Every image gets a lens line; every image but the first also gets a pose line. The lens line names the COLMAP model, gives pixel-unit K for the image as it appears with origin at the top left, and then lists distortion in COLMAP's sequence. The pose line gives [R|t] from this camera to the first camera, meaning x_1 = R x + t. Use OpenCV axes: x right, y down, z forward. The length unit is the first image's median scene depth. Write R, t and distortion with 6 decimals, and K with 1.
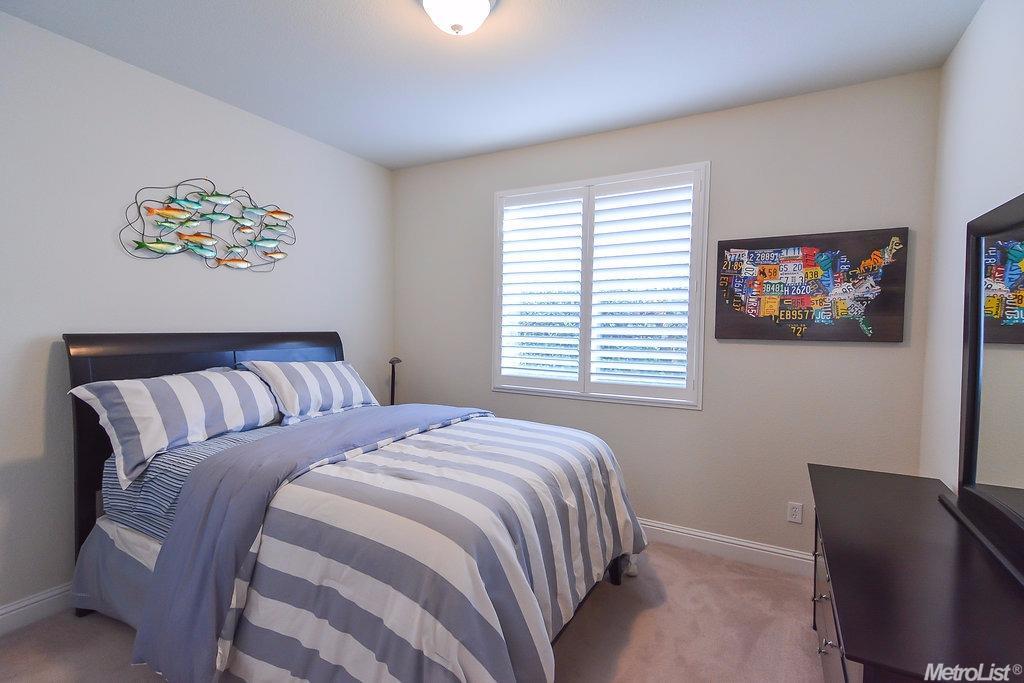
lens RADIAL K [[482.5, 0, 512.0], [0, 482.5, 341.5], [0, 0, 1]] dist [-0.000182, -0.000299]
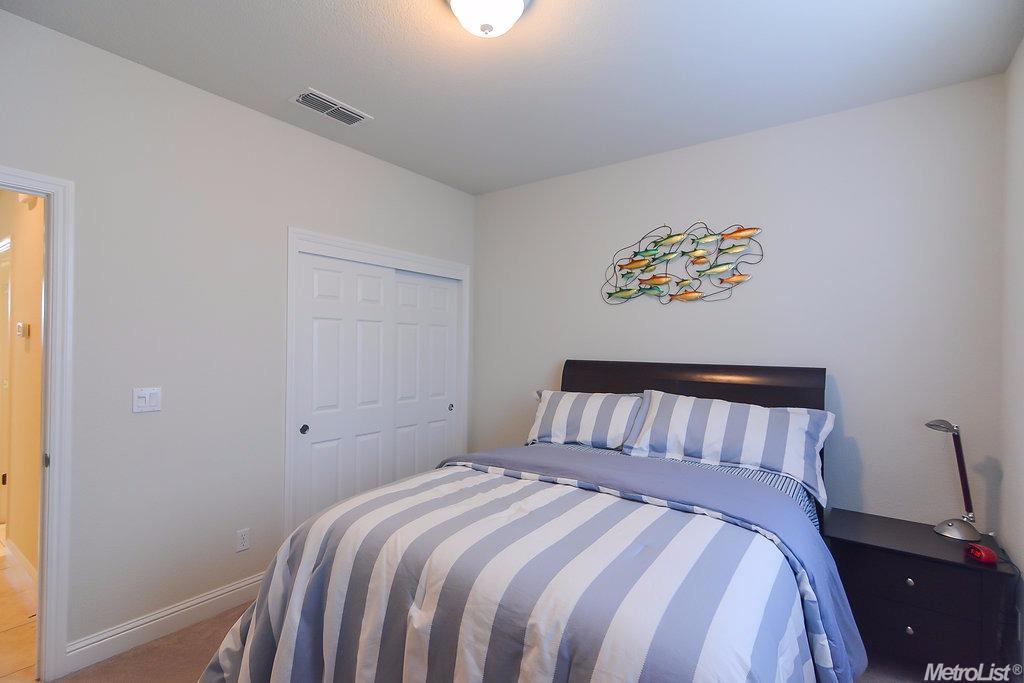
lens RADIAL K [[482.5, 0, 512.0], [0, 482.5, 341.5], [0, 0, 1]] dist [-0.000182, -0.000299]
pose [[-0.143973, -0.029192, -0.989151, 0.537008], [-0.052778, 0.998369, -0.021782, -0.025493], [0.988173, 0.049070, -0.145279, 0.852012]]
